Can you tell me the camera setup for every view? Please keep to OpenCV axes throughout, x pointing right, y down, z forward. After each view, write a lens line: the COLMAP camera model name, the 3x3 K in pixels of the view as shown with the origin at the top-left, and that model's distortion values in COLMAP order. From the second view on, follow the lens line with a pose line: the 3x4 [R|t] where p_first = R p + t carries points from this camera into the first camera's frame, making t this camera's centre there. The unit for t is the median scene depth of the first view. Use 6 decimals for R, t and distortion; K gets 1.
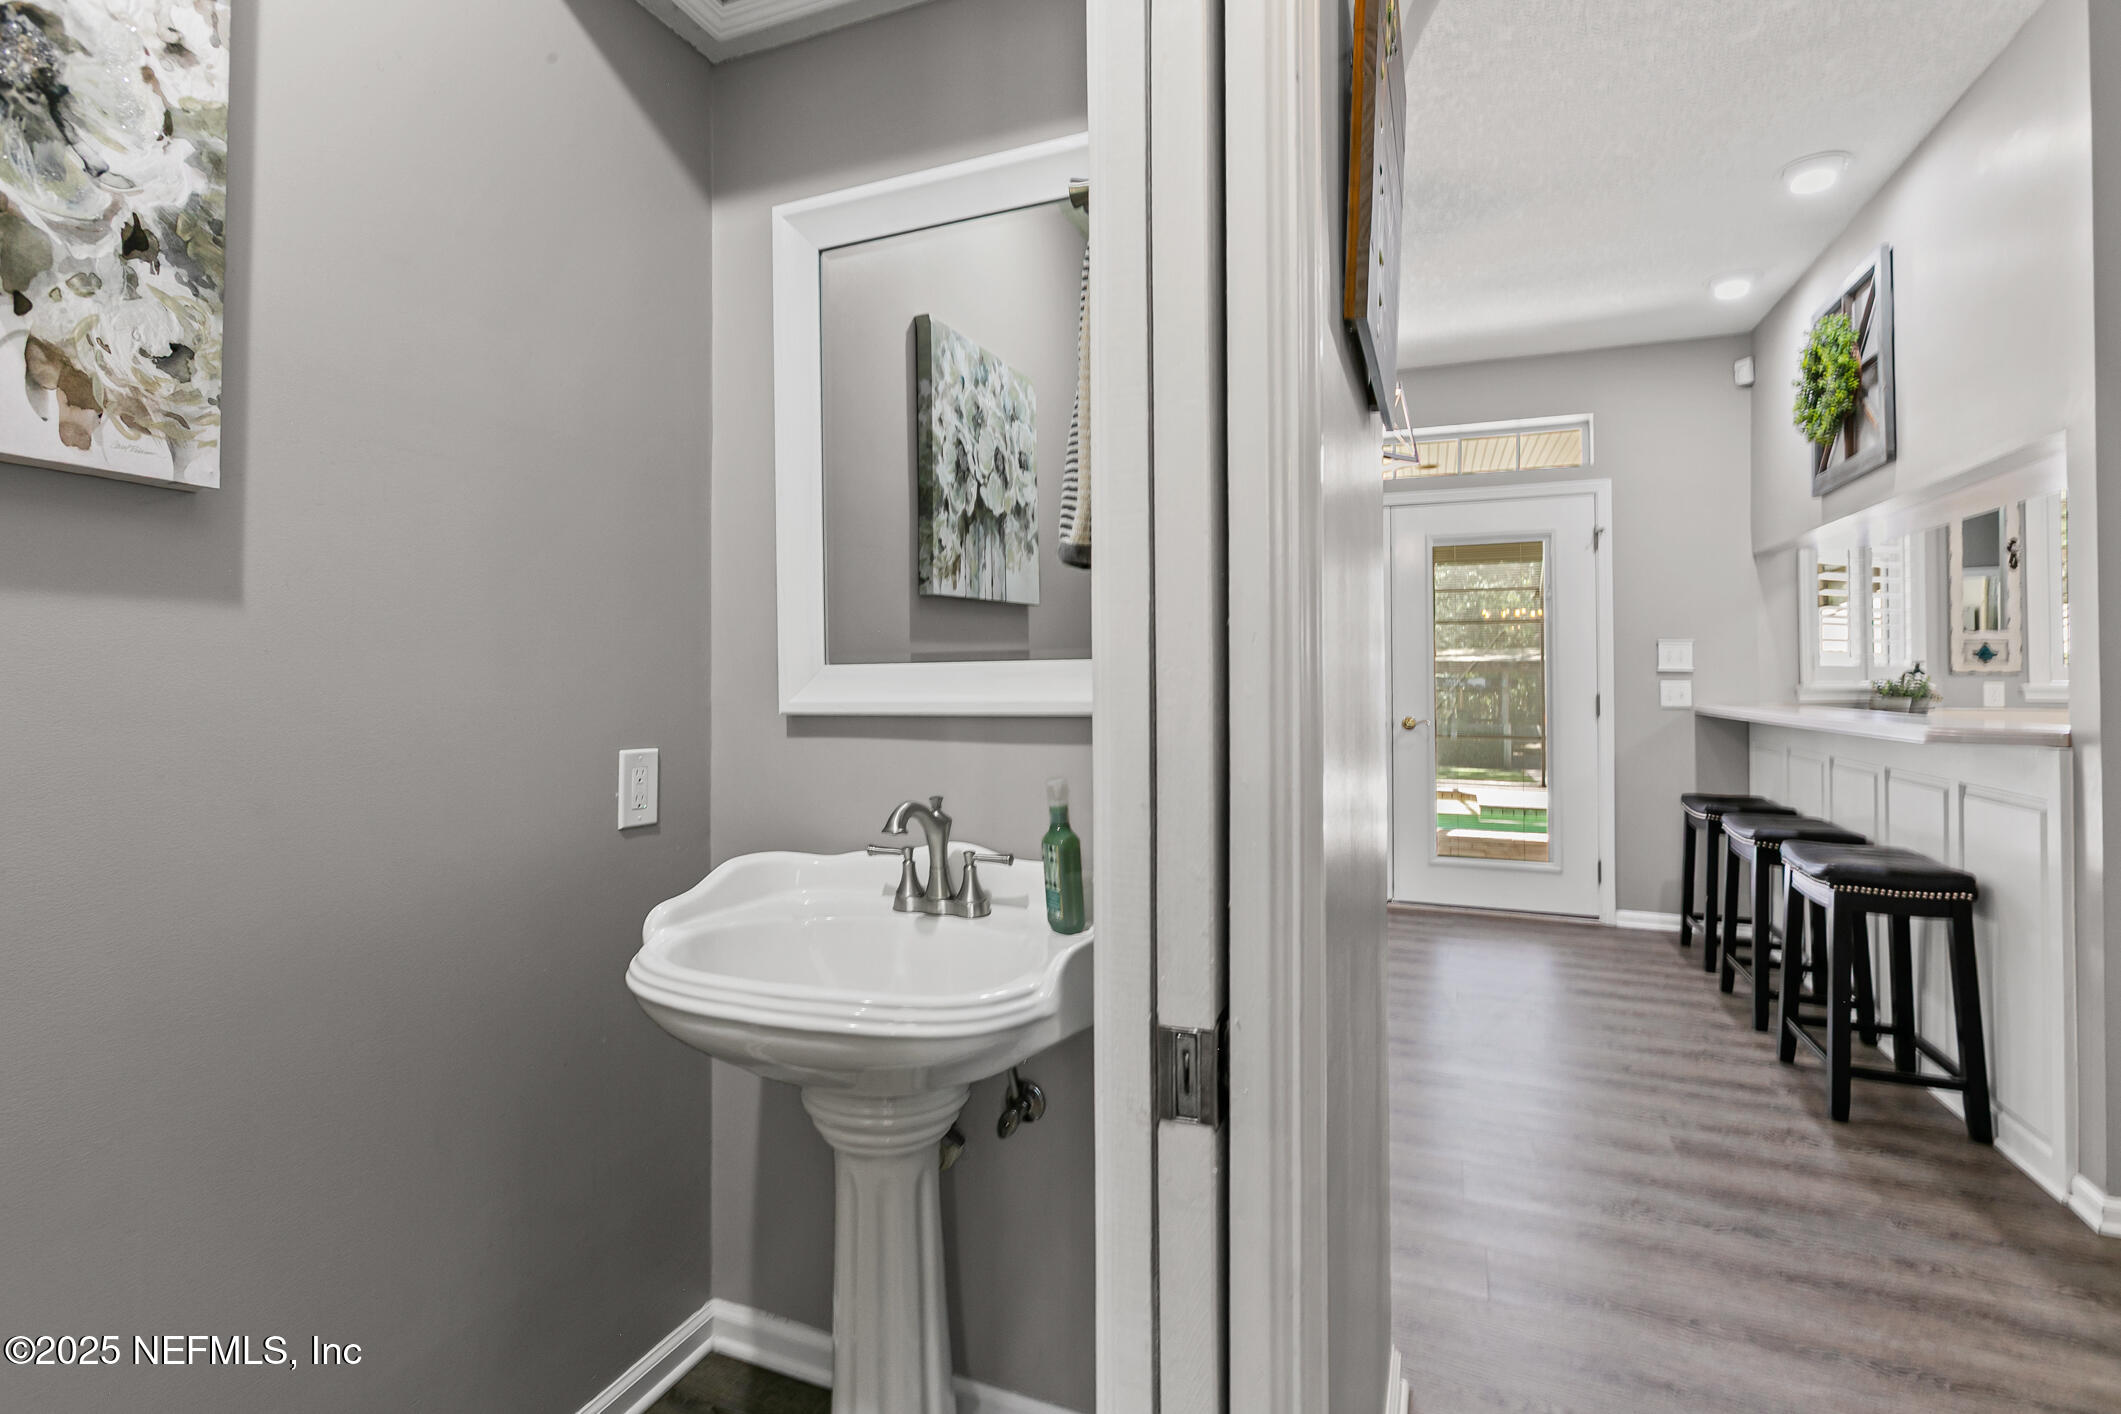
lens RADIAL K [[972.2, 0, 1037.6], [0, 972.2, 670.0], [0, 0, 1]] dist [-0.001619, -0.000329]
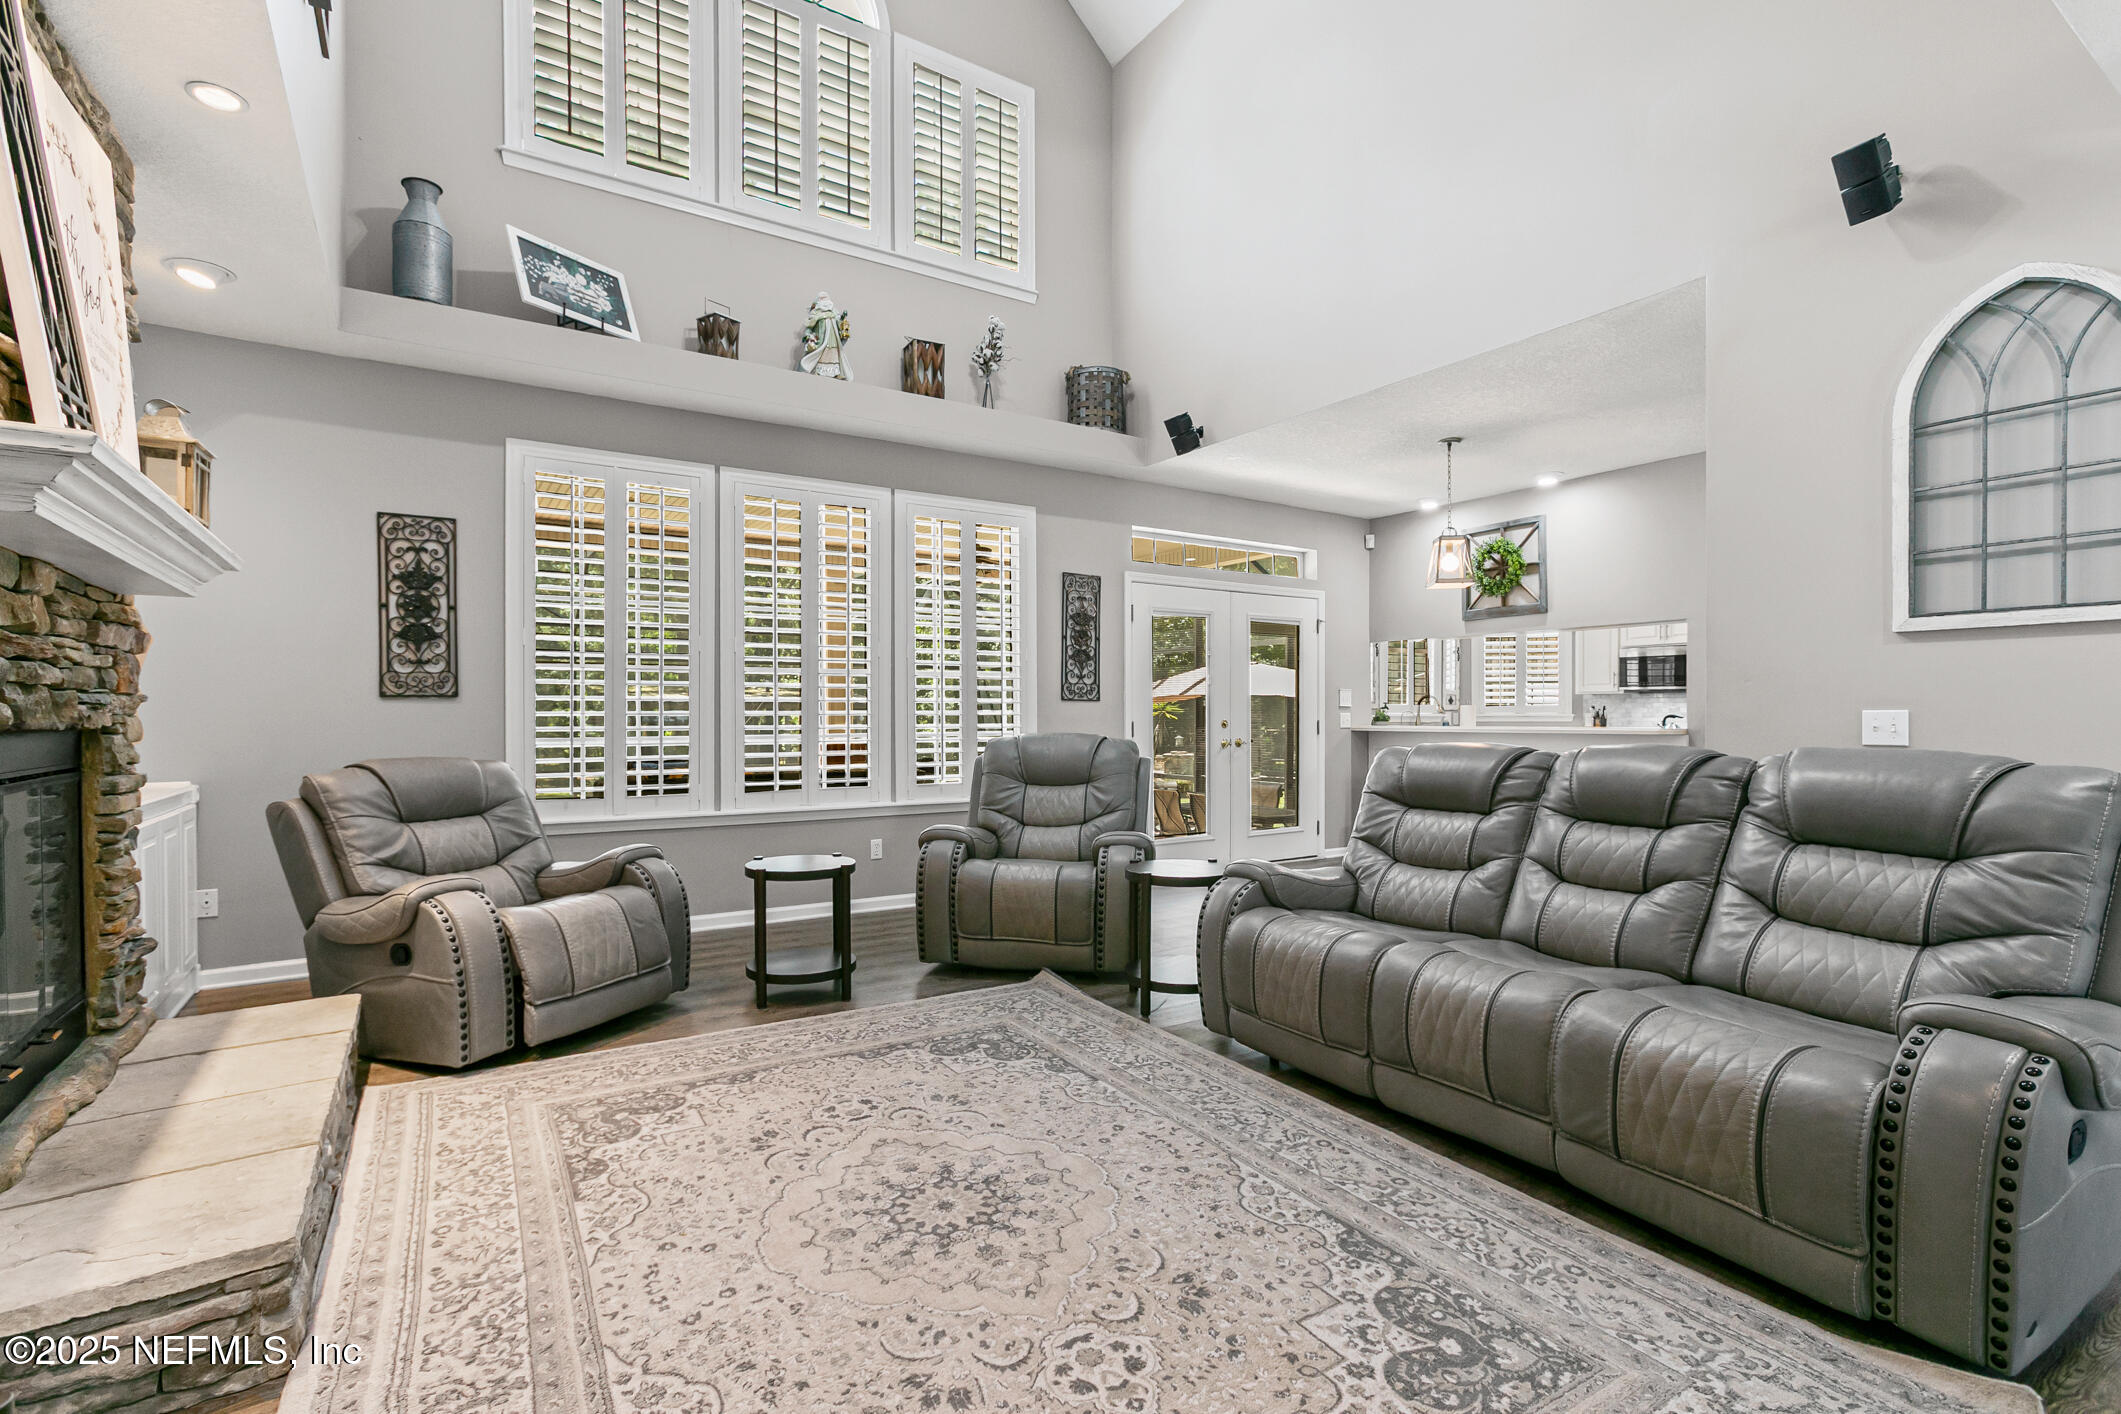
lens RADIAL K [[987.5, 0, 1060.5], [0, 987.5, 707.0], [0, 0, 1]] dist [-0.013547, -0.000008]
pose [[0.552651, 0.003535, 0.833406, -1.081185], [-0.008213, 0.999966, 0.001205, 0.003501], [-0.833373, -0.007510, 0.552661, 0.449011]]
